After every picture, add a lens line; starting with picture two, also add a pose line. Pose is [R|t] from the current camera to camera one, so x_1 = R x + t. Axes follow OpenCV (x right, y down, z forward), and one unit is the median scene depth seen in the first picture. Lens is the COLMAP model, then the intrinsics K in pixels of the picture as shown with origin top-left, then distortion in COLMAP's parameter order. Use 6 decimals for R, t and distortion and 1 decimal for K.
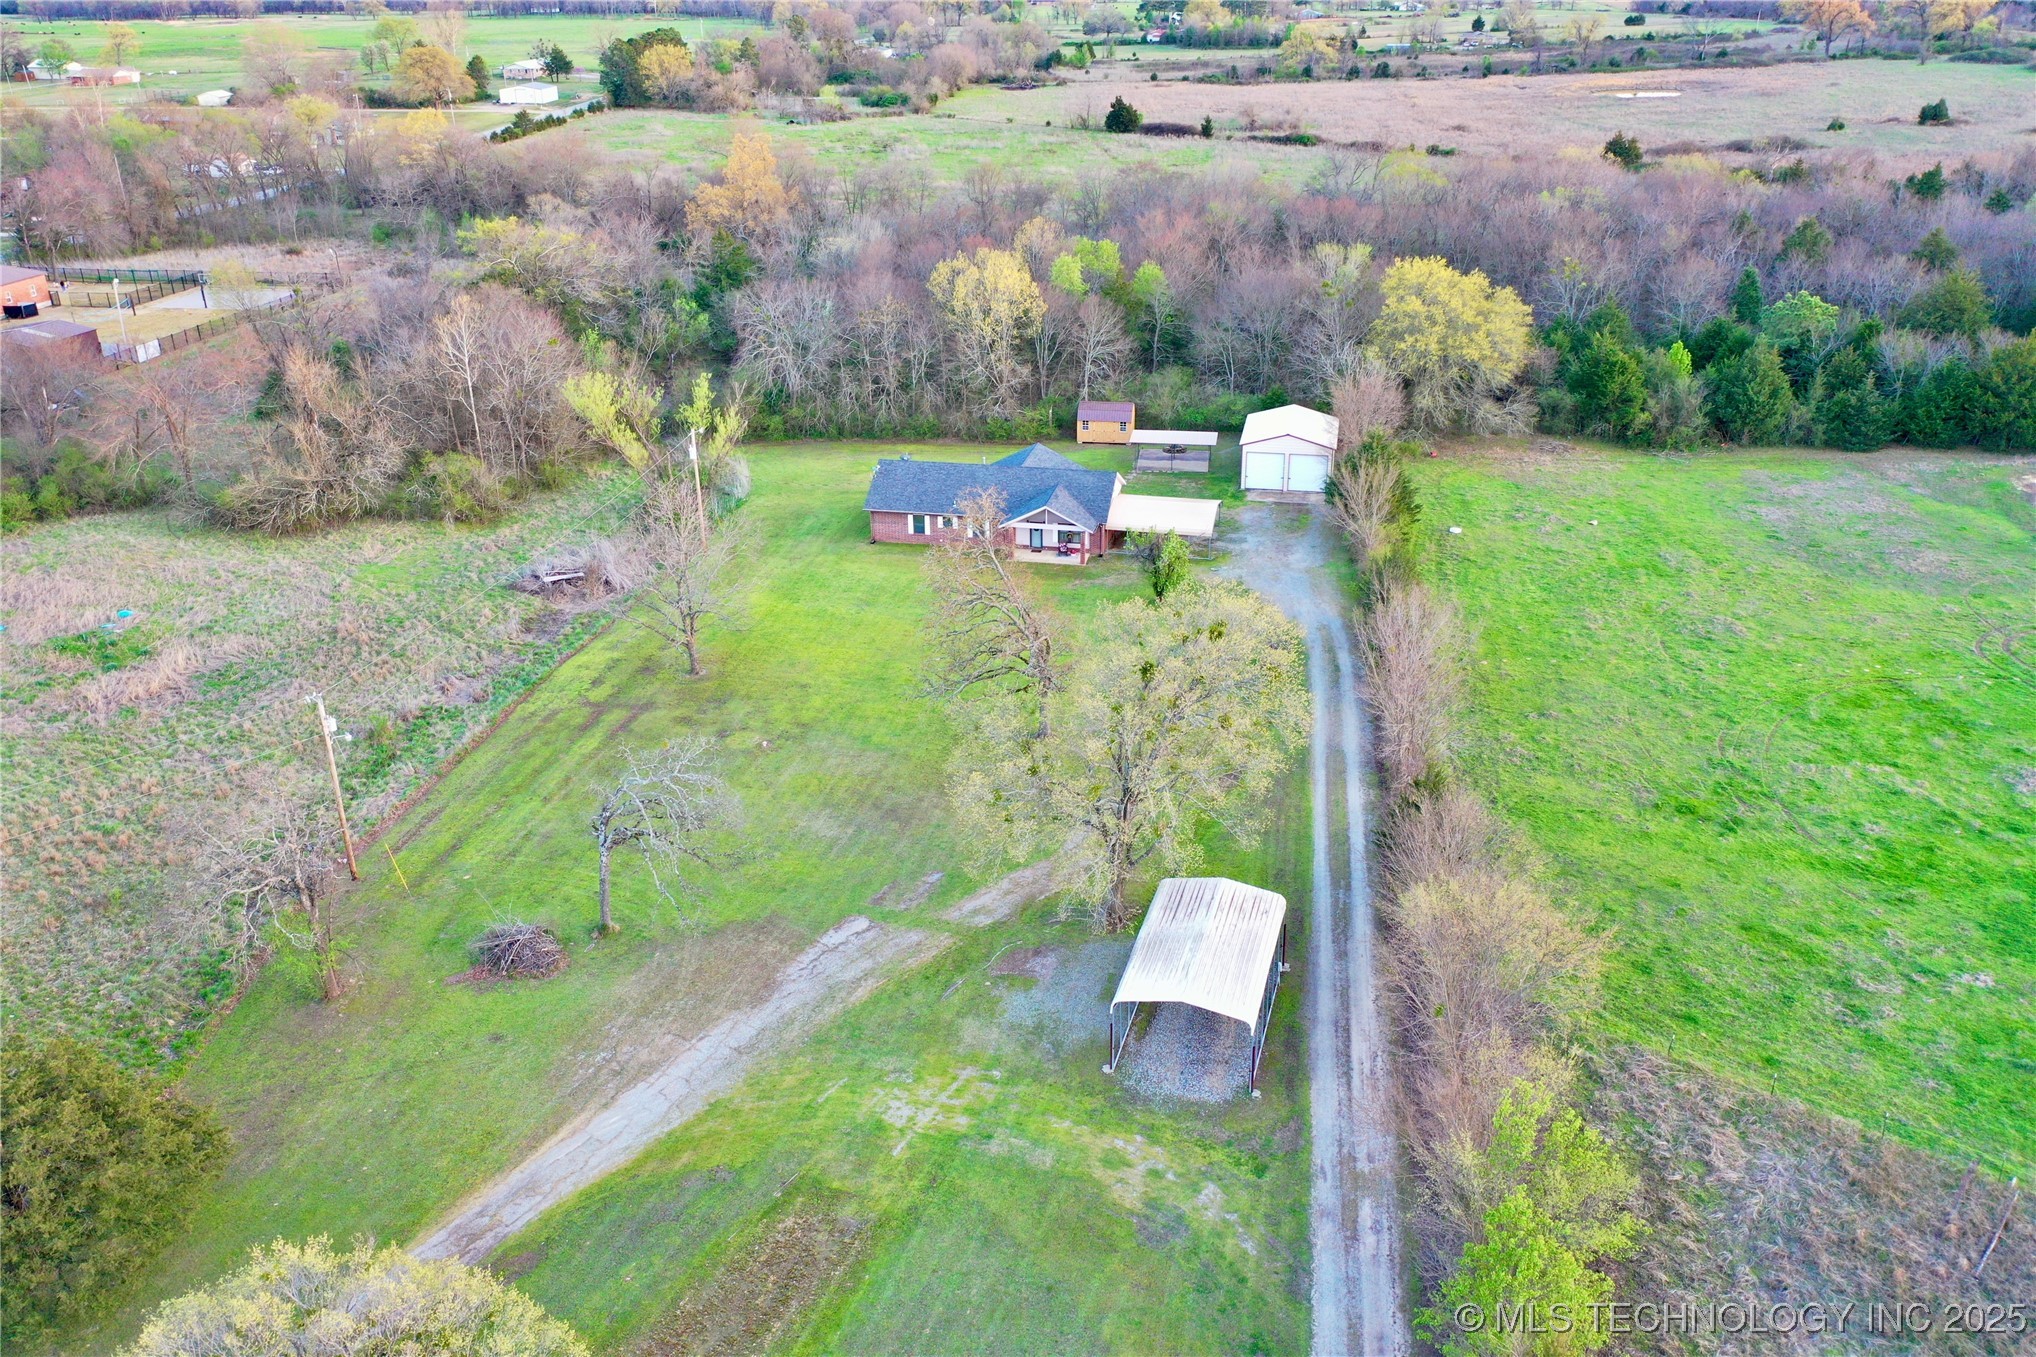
lens RADIAL K [[1672.9, 0, 1018.0], [0, 1672.9, 678.5], [0, 0, 1]] dist [0.021356, 0.001210]
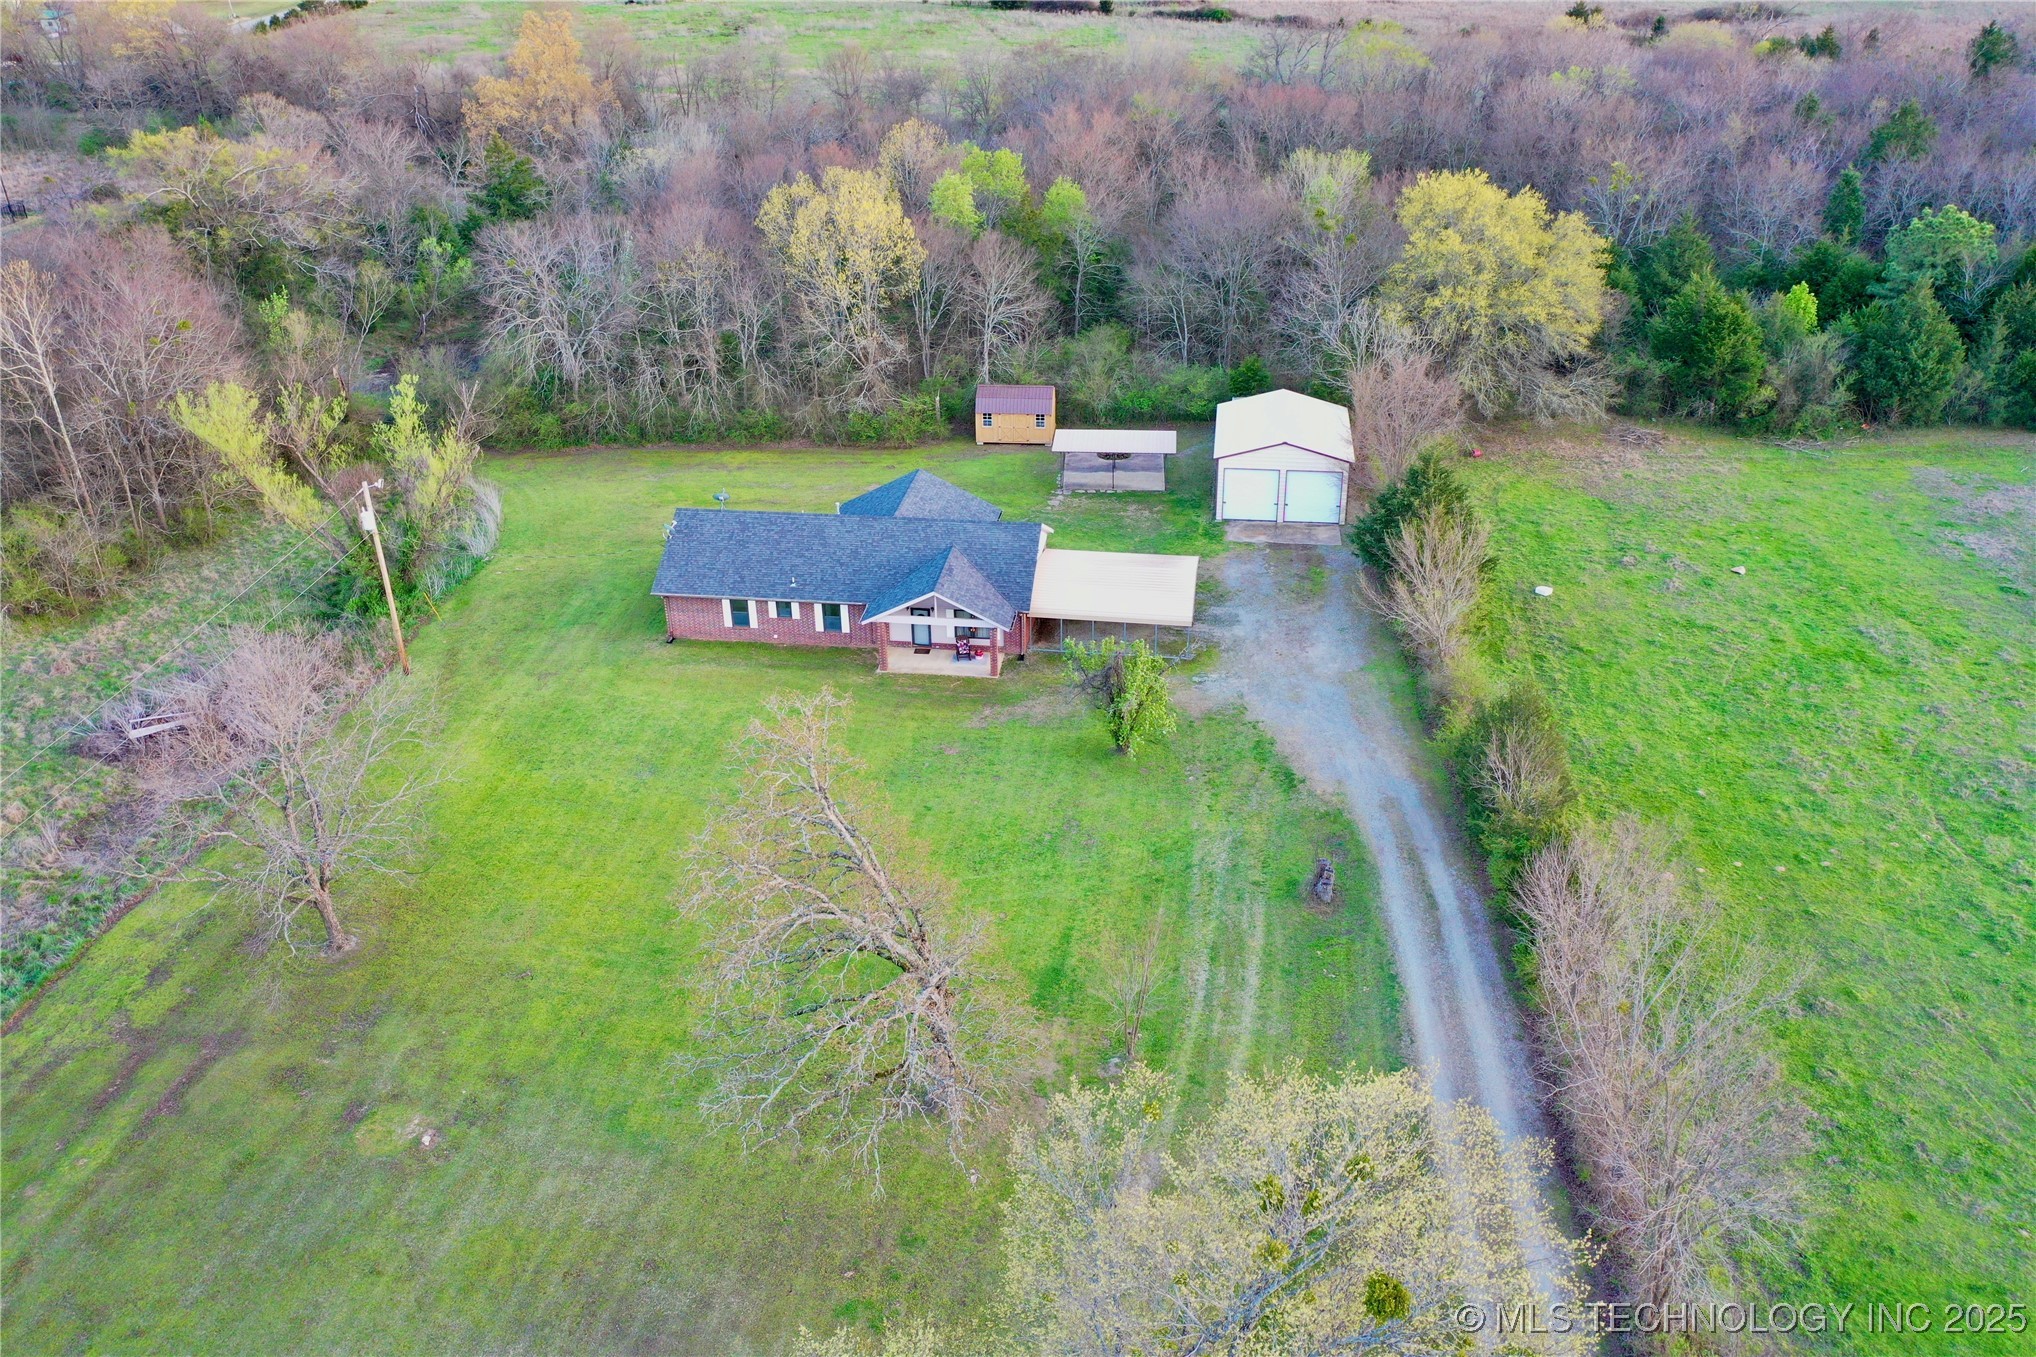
lens RADIAL K [[1672.9, 0, 1018.0], [0, 1672.9, 678.5], [0, 0, 1]] dist [0.021356, 0.001210]
pose [[0.997678, -0.035684, 0.058006, 0.008345], [0.032032, 0.997517, 0.062716, -0.087353], [-0.060100, -0.060712, 0.996344, 0.289499]]
